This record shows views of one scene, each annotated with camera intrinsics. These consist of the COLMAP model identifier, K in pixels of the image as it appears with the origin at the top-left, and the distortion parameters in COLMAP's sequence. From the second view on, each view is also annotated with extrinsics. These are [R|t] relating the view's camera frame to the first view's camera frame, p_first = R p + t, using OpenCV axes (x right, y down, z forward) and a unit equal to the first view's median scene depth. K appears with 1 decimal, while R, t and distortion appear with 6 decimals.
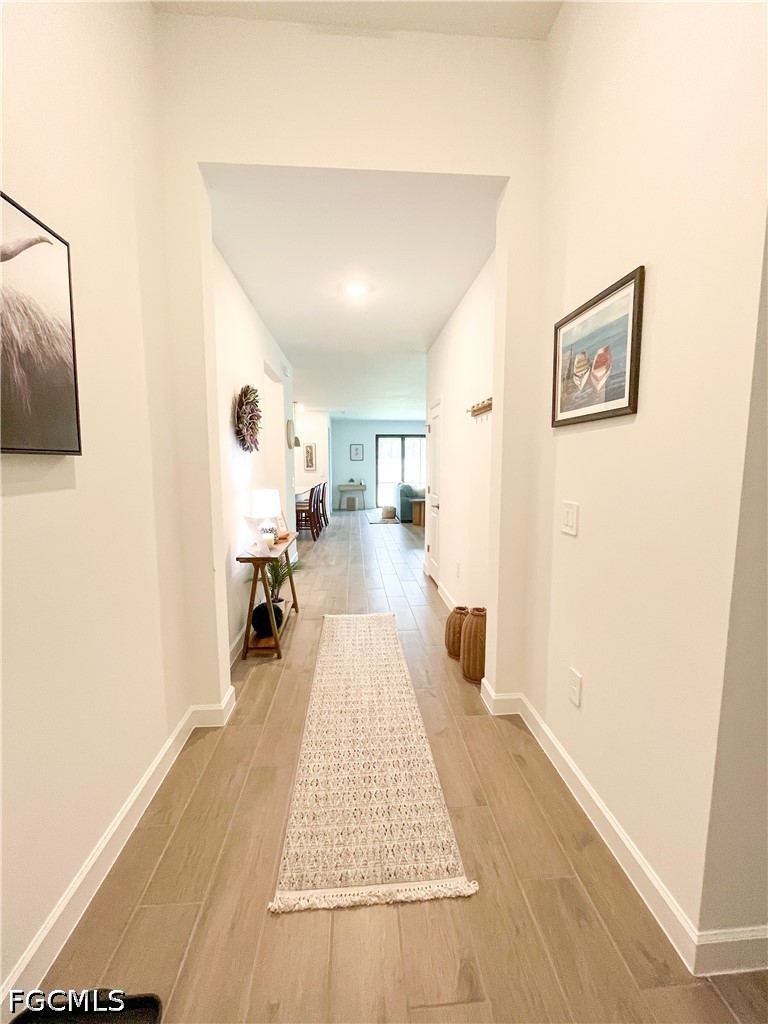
lens RADIAL K [[411.1, 0, 384.0], [0, 411.1, 512.0], [0, 0, 1]] dist [0.000260, -0.000206]
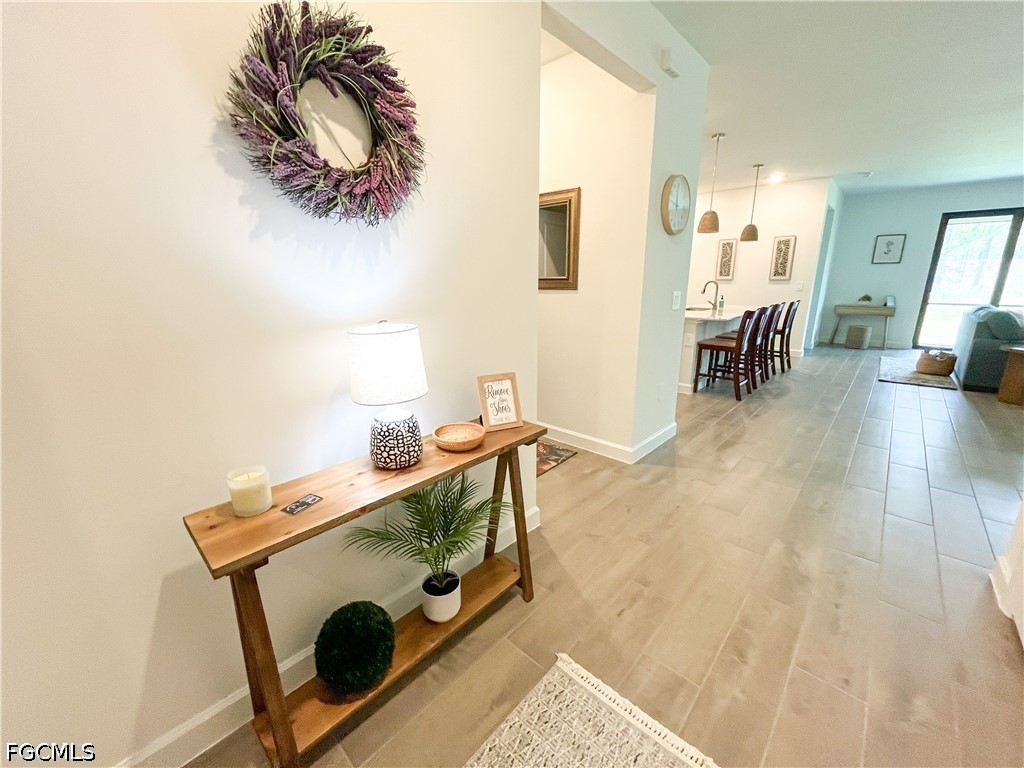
lens RADIAL K [[411.1, 0, 512.0], [0, 411.1, 384.0], [0, 0, 1]] dist [0.000260, -0.000206]
pose [[0.683729, 0.181574, -0.706786, 0.018279], [-0.078281, 0.981210, 0.176347, -0.023067], [0.725525, -0.065245, 0.685096, 0.247787]]
